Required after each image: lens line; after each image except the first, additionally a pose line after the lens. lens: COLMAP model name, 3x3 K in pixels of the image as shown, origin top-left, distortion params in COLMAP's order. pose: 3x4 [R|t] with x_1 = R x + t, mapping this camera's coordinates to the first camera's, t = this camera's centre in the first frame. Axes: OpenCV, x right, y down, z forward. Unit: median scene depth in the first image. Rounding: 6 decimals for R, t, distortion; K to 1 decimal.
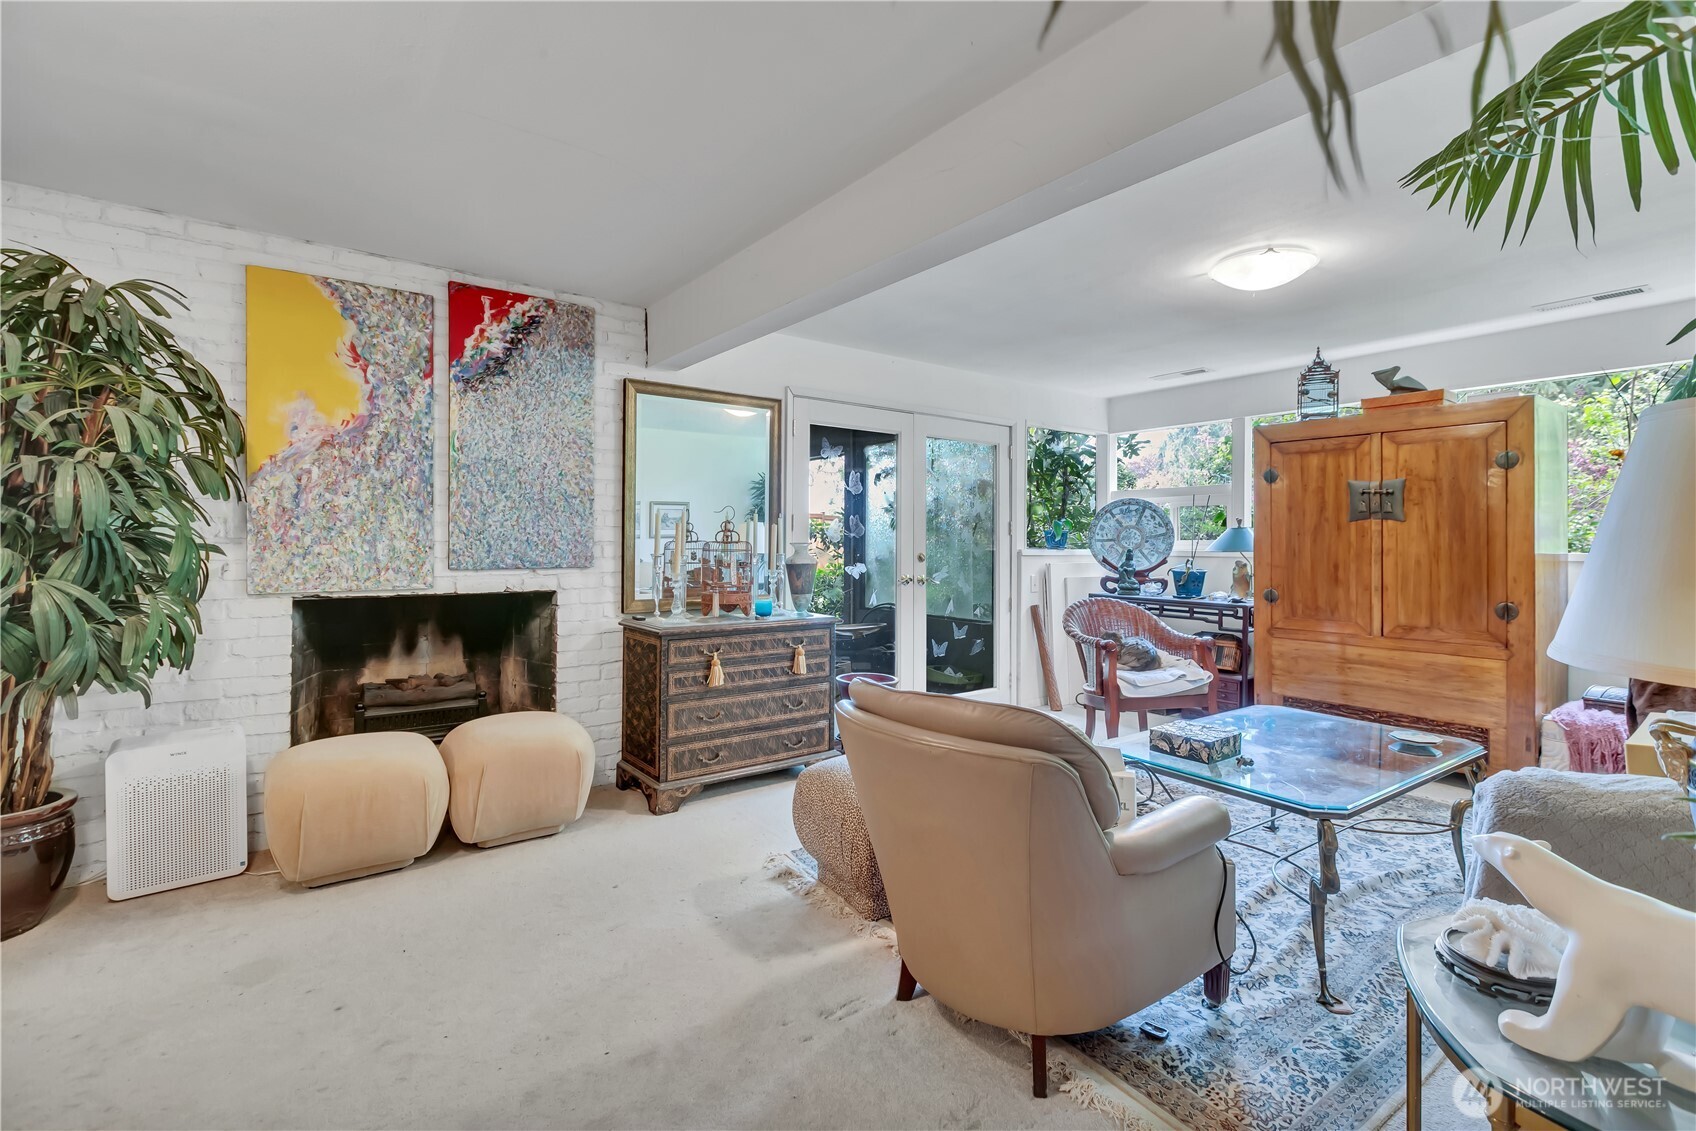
lens RADIAL K [[784.0, 0, 883.1], [0, 784.0, 541.5], [0, 0, 1]] dist [-0.008029, 0.000549]
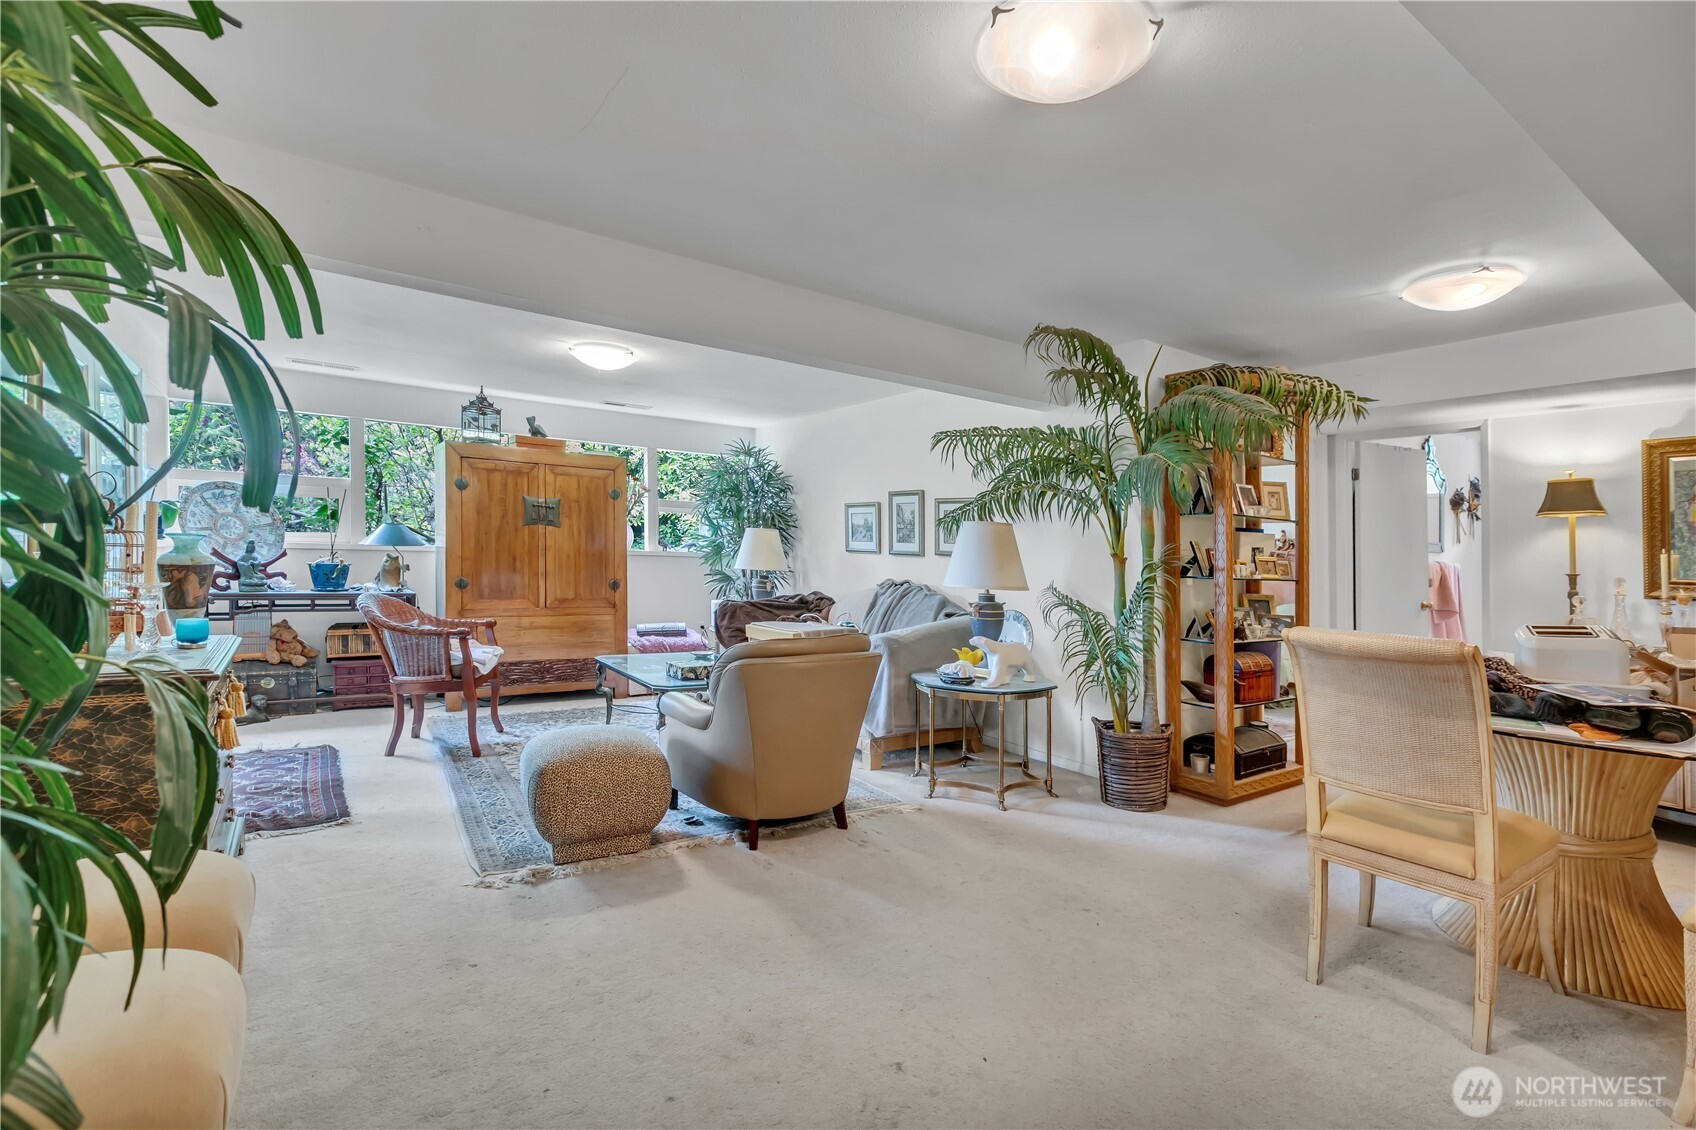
lens RADIAL K [[784.0, 0, 839.0], [0, 784.0, 549.7], [0, 0, 1]] dist [-0.008029, 0.000549]
pose [[0.048876, -0.004335, 0.998795, -1.731414], [-0.033683, 0.999415, 0.005986, -0.024522], [-0.998237, -0.033935, 0.048702, 0.899665]]
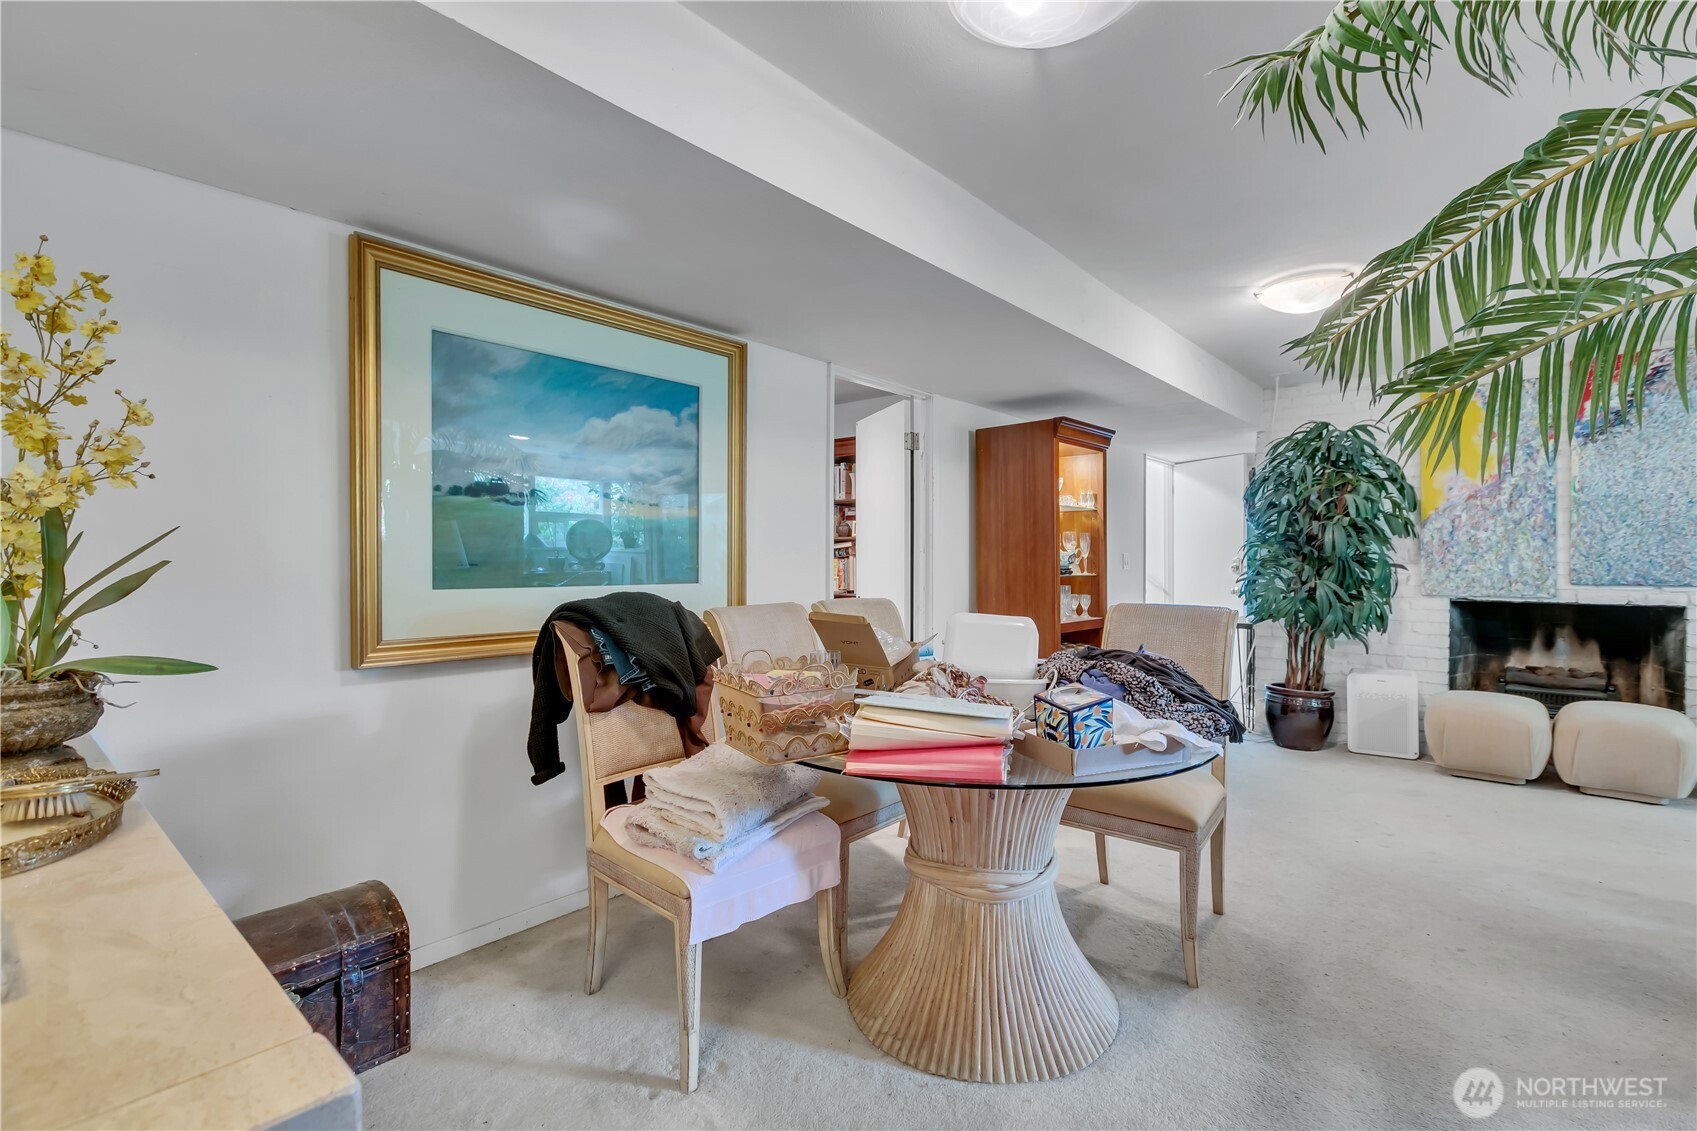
lens RADIAL K [[784.5, 0, 856.7], [0, 784.5, 557.1], [0, 0, 1]] dist [-0.008029, 0.000549]
pose [[0.208759, -0.004333, -0.977958, 0.477075], [-0.000254, 0.999990, -0.004485, -0.002852], [0.977967, 0.001185, 0.208756, -0.439591]]
